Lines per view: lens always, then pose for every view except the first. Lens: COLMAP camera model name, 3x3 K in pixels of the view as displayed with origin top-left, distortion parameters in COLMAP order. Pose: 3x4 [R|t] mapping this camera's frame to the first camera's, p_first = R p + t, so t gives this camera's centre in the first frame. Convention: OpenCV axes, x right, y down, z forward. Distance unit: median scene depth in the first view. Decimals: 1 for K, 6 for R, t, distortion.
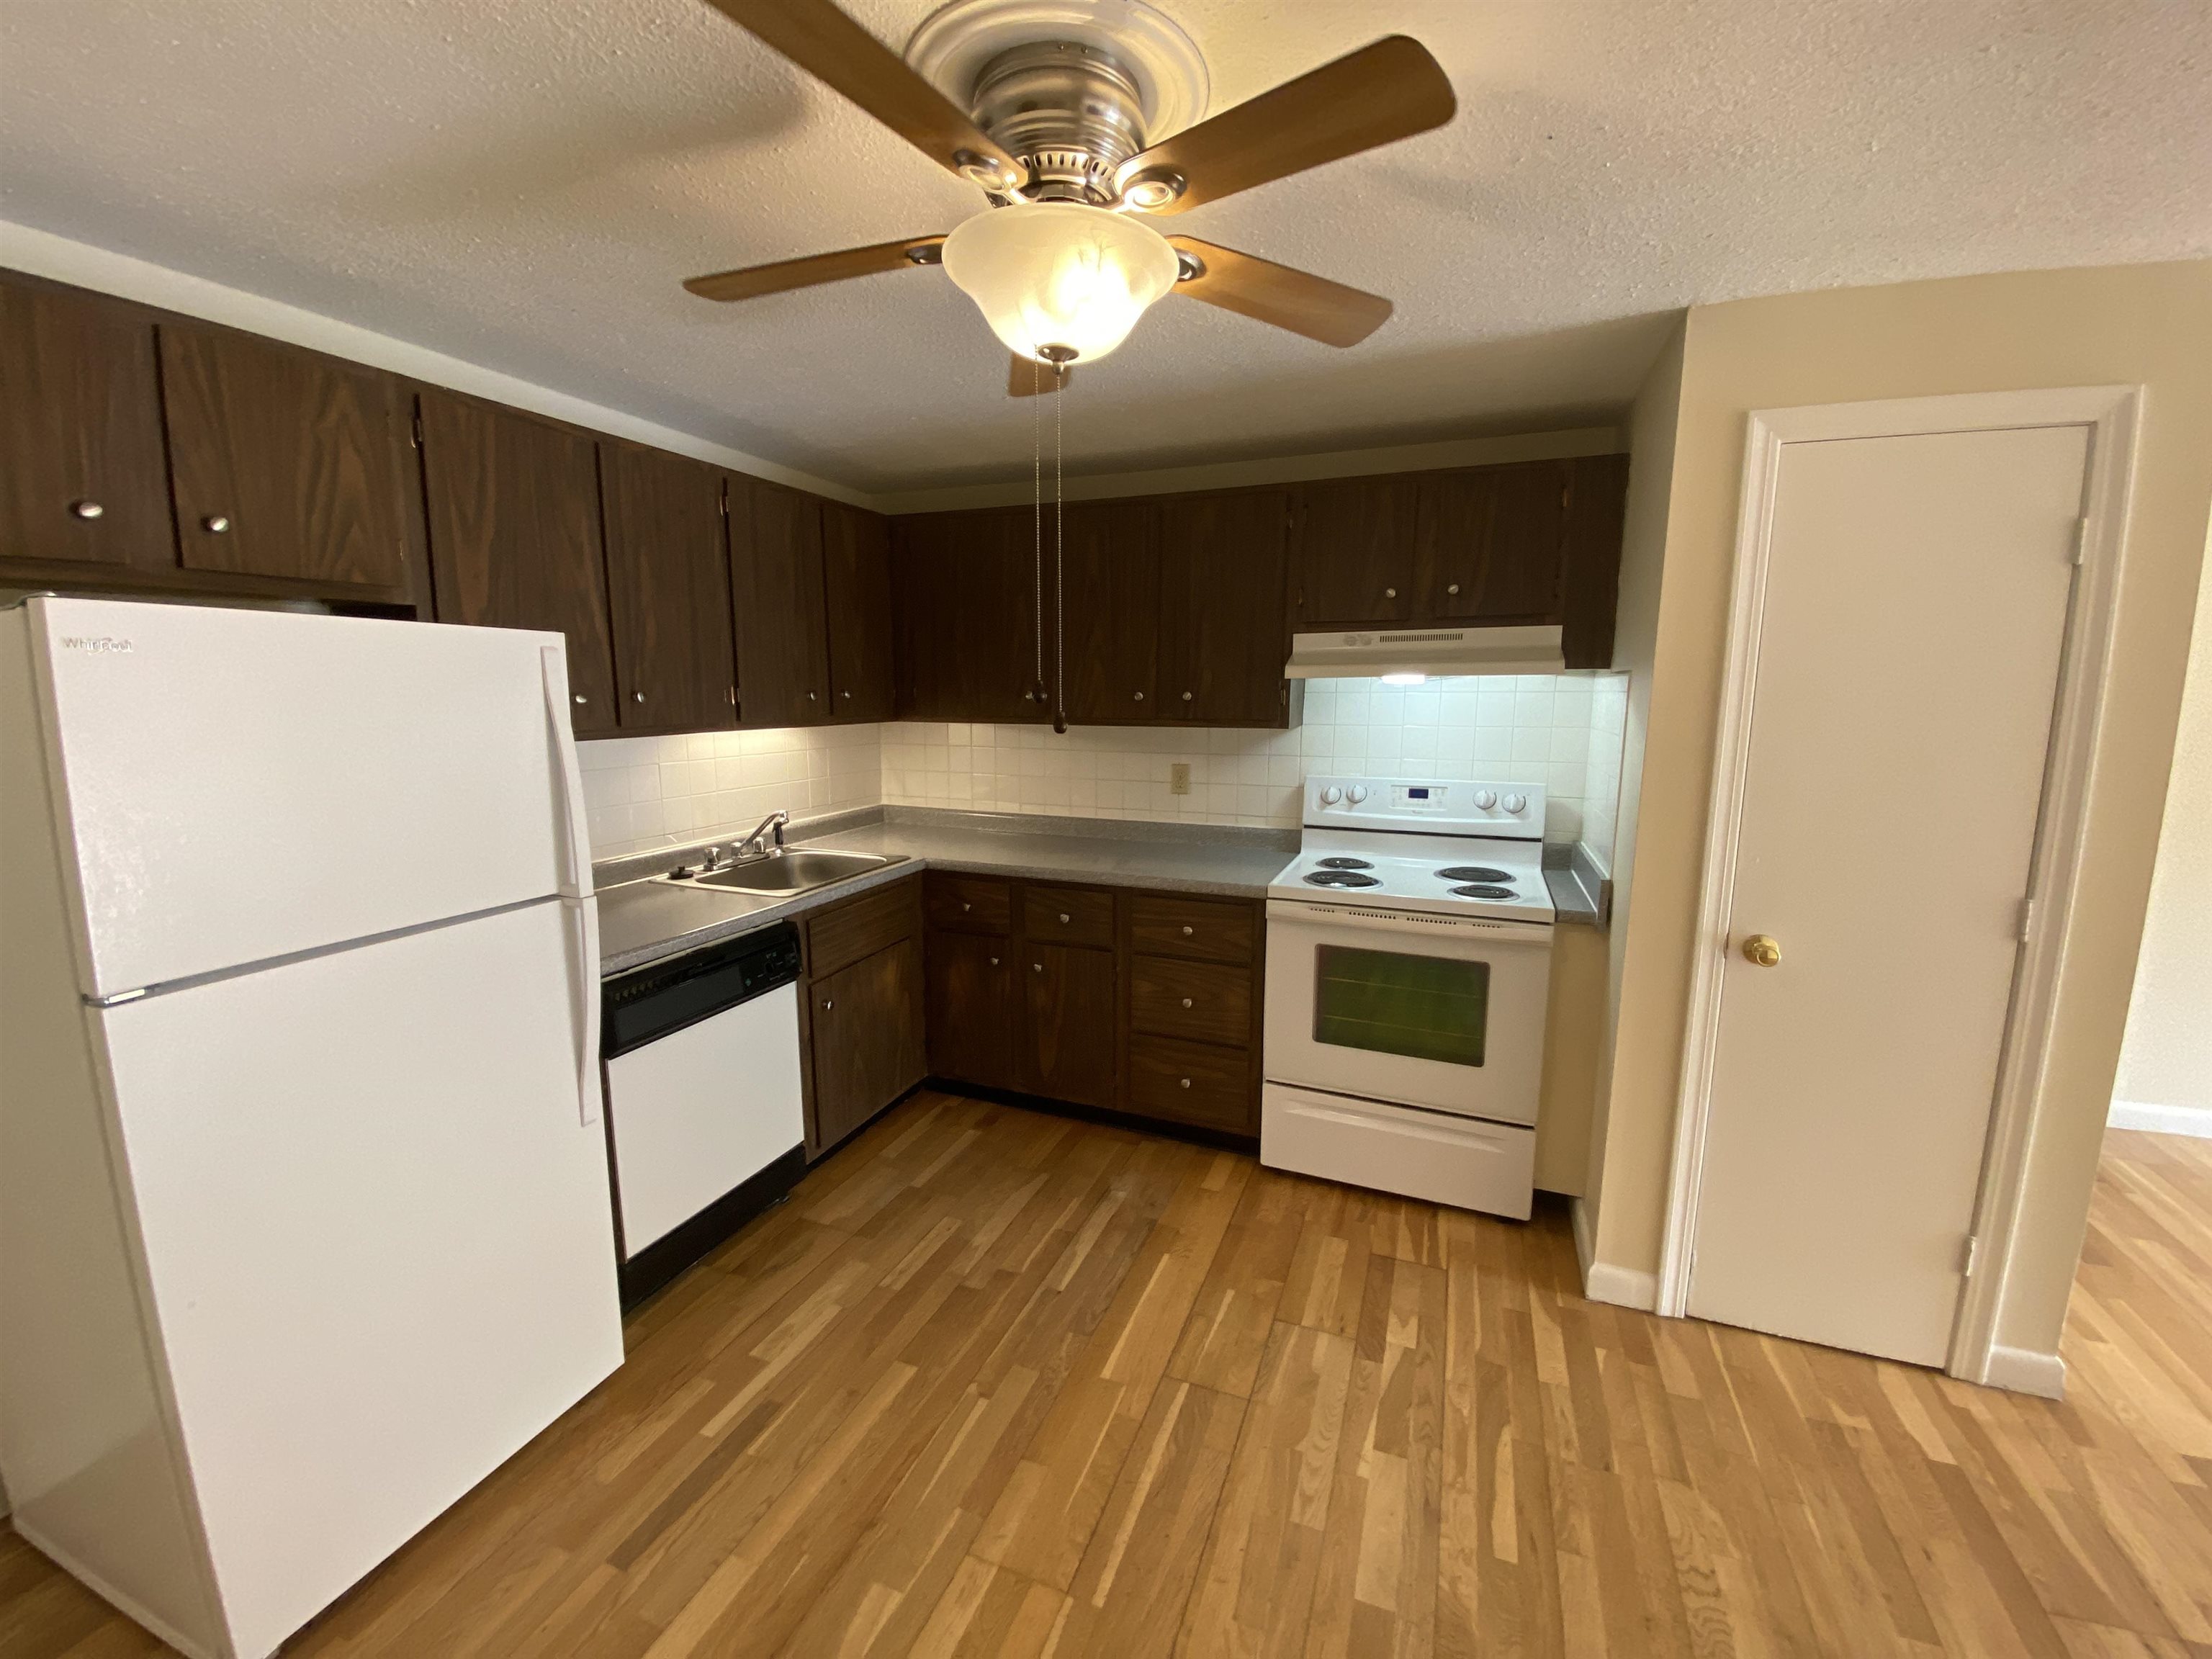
lens RADIAL K [[913.0, 0, 1103.5], [0, 913.0, 818.6], [0, 0, 1]] dist [0.069257, -0.031153]
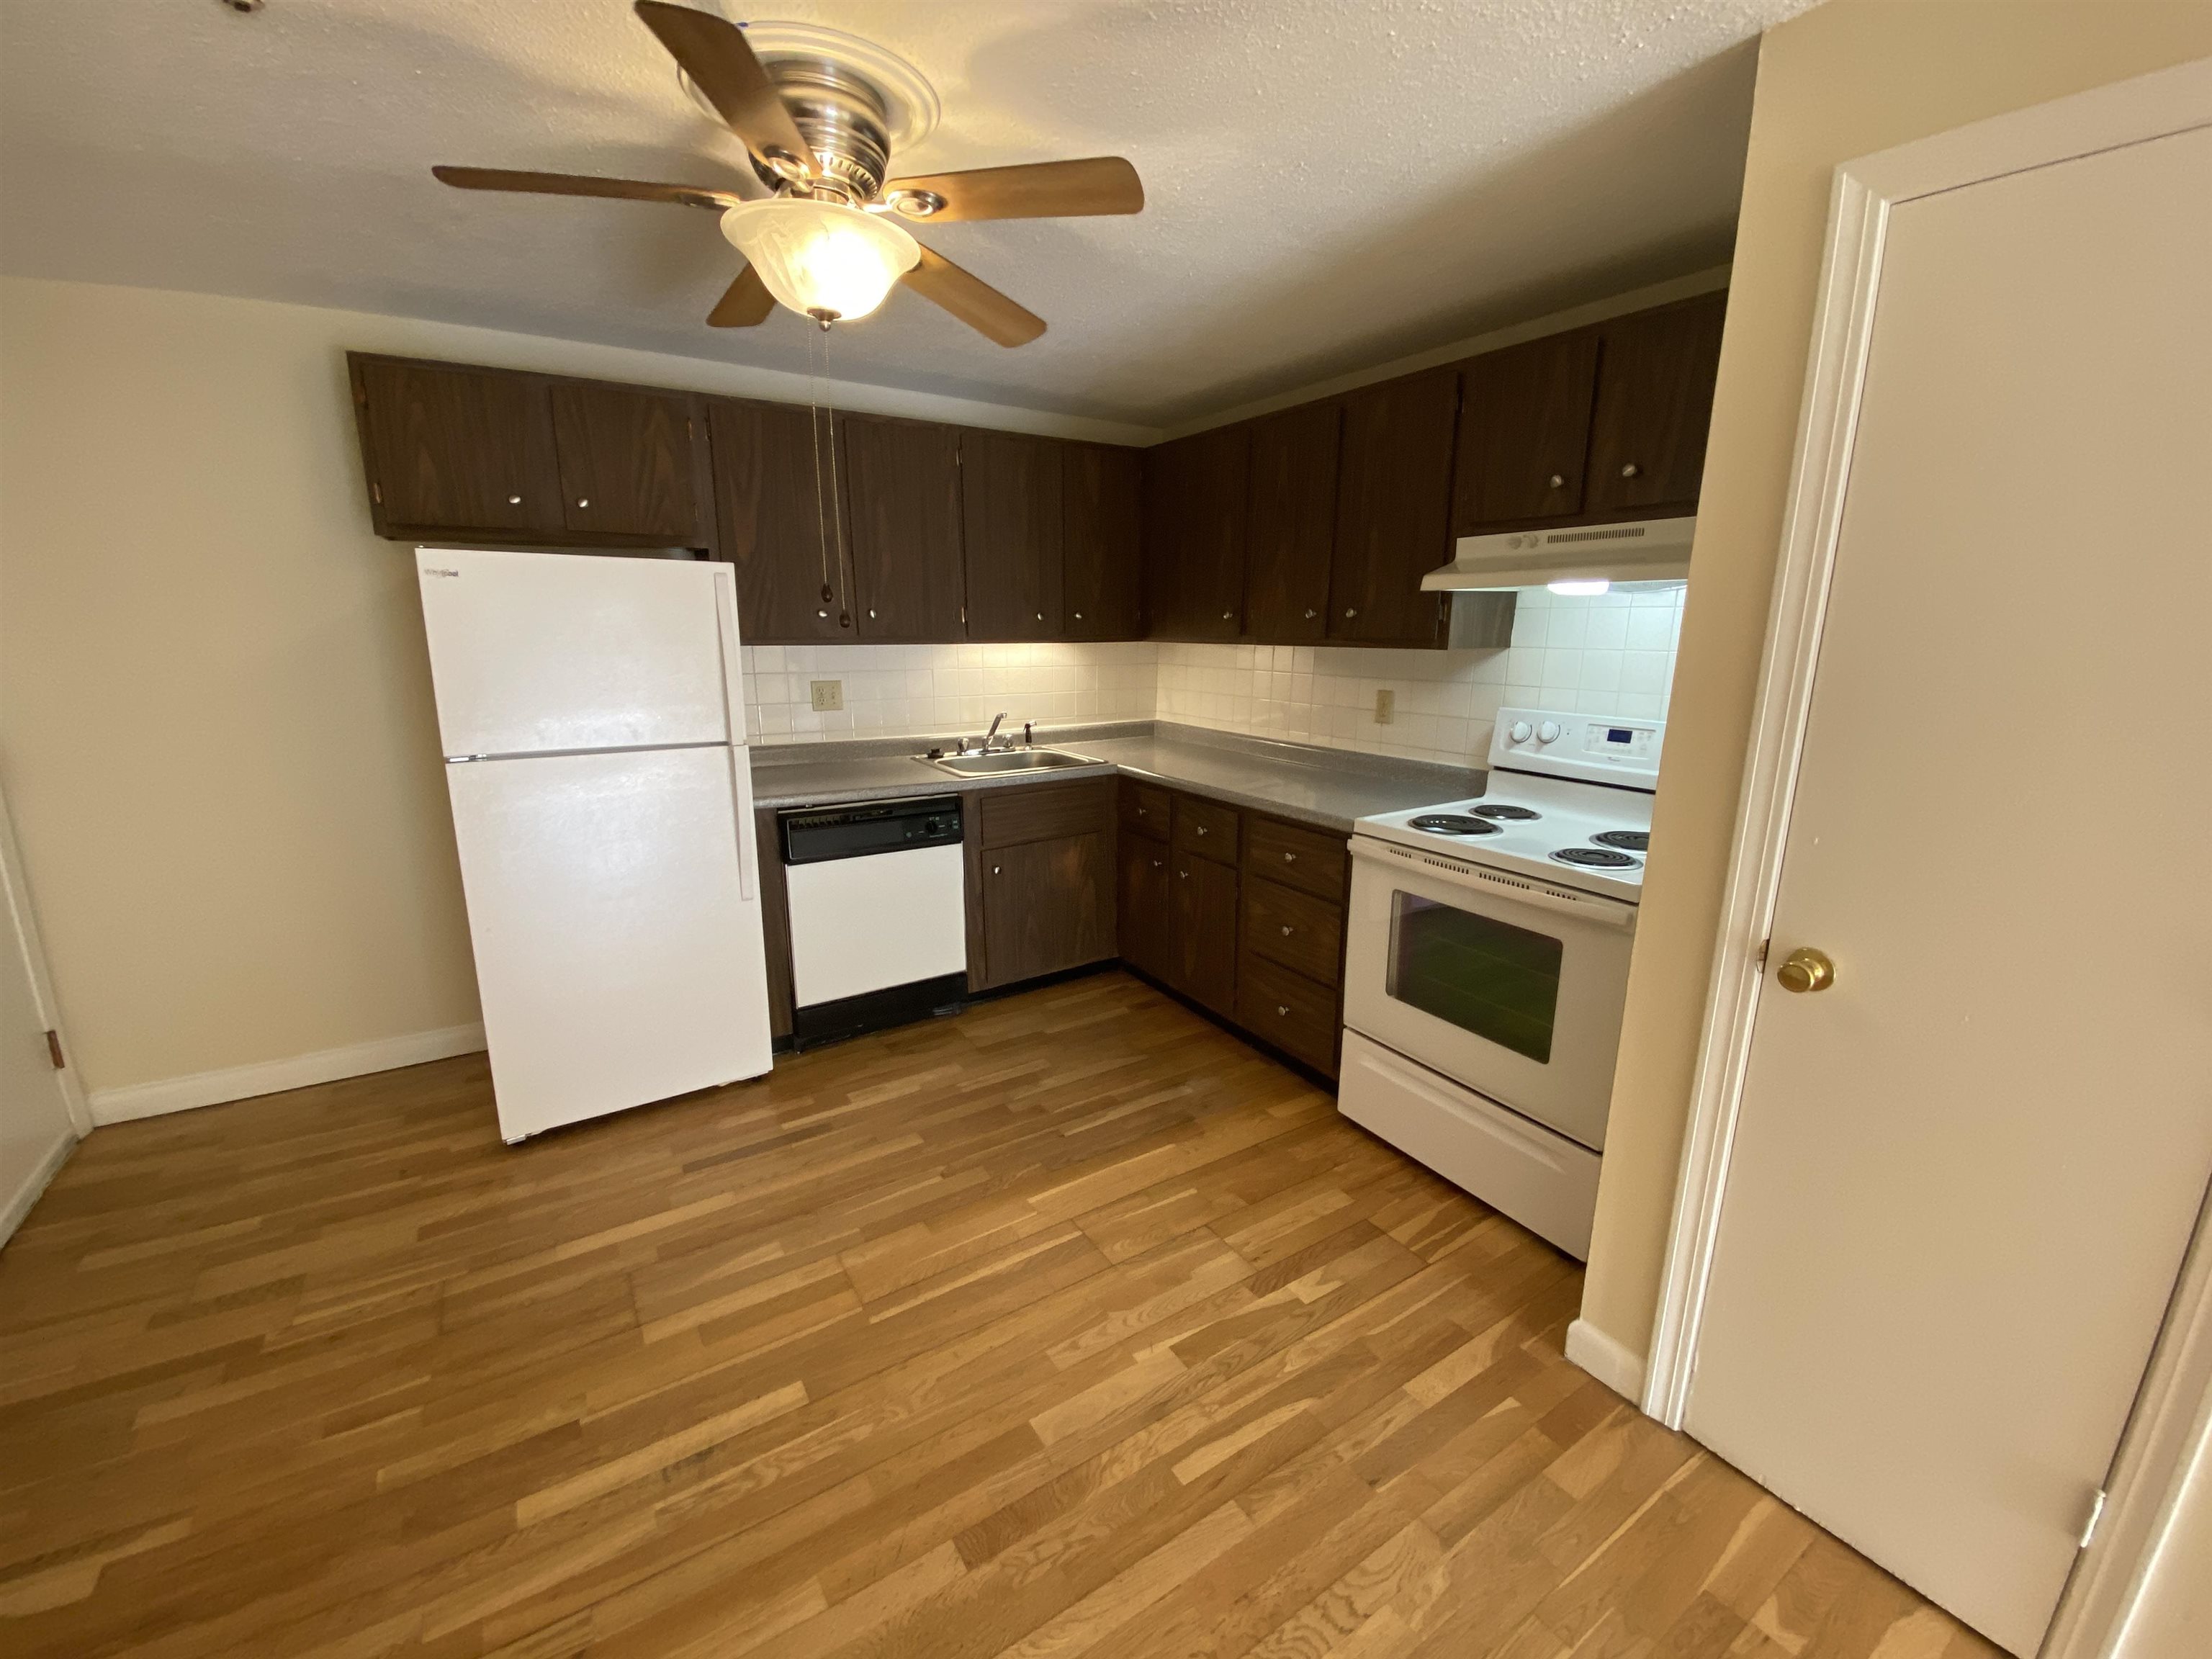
lens RADIAL K [[894.0, 0, 1099.8], [0, 894.0, 821.9], [0, 0, 1]] dist [0.069180, -0.029648]
pose [[0.809022, 0.129166, -0.573411, 0.525547], [-0.086955, 0.991122, 0.100574, 0.006720], [0.581311, -0.031506, 0.813071, 0.118842]]
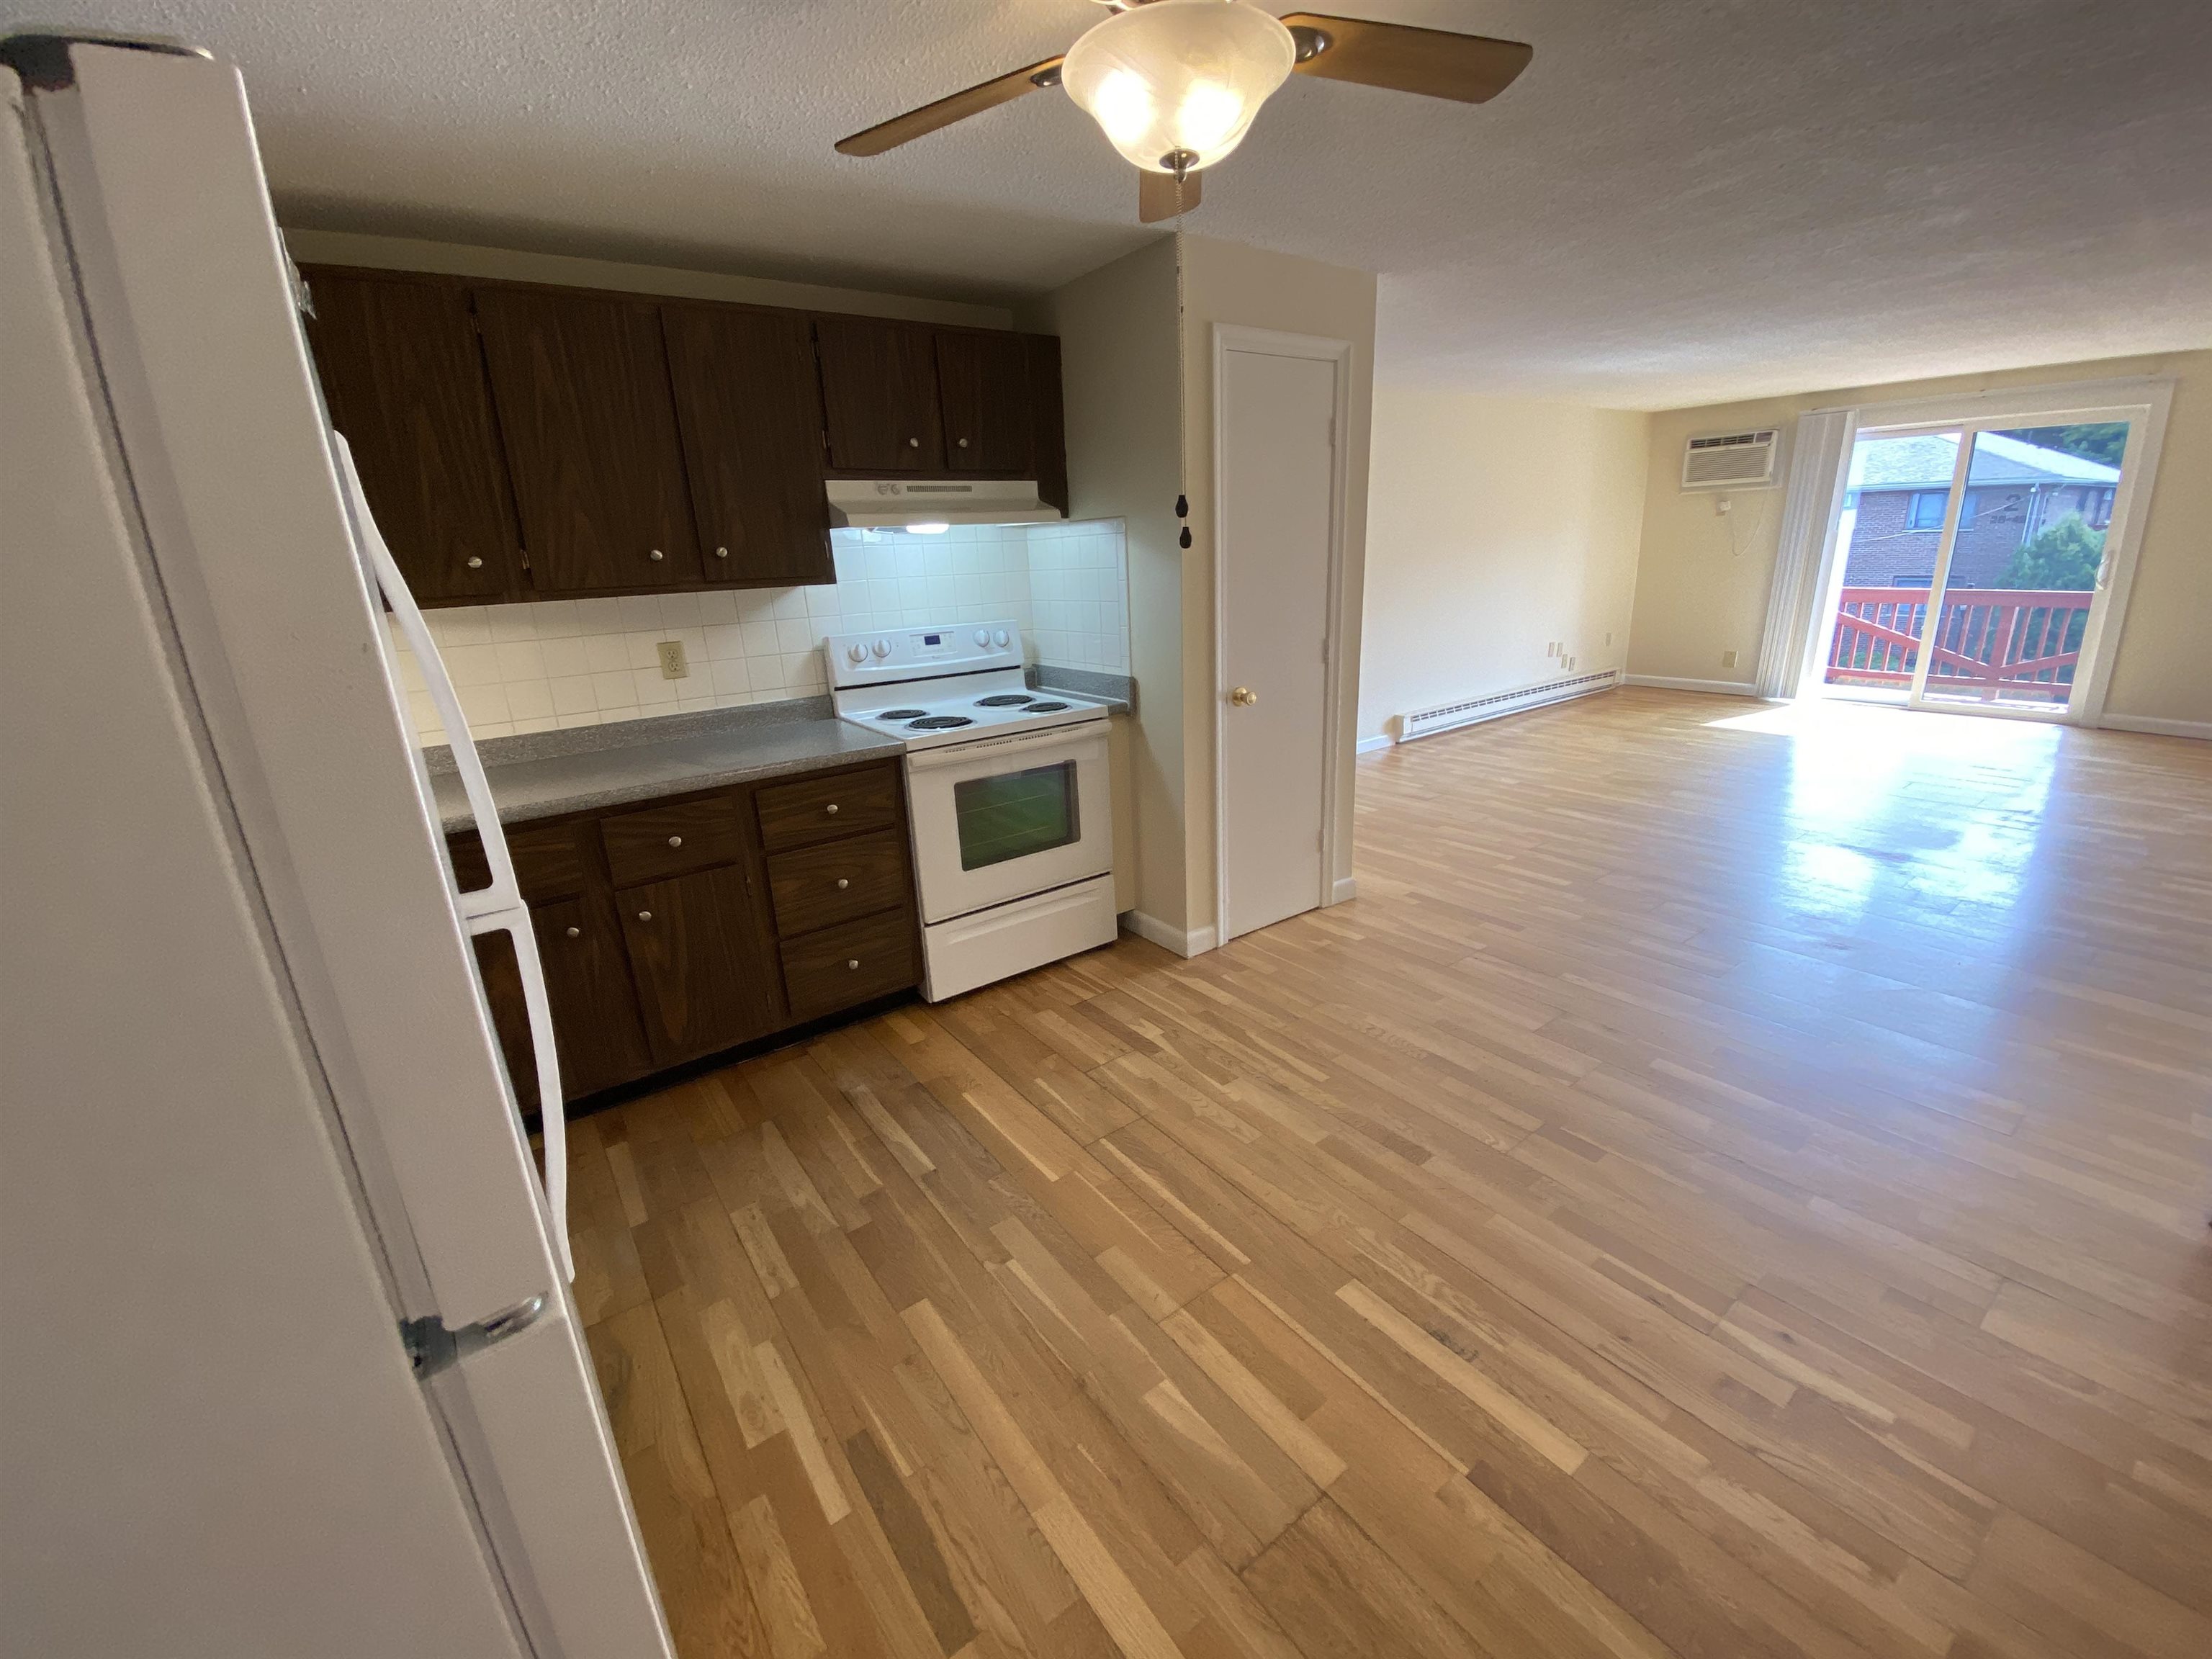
lens RADIAL K [[894.0, 0, 1099.8], [0, 894.0, 821.9], [0, 0, 1]] dist [0.069180, -0.029648]
pose [[0.539176, -0.271135, 0.797355, -0.554278], [0.175740, 0.962140, 0.208333, -0.008532], [-0.823653, 0.027799, 0.566412, 0.280648]]
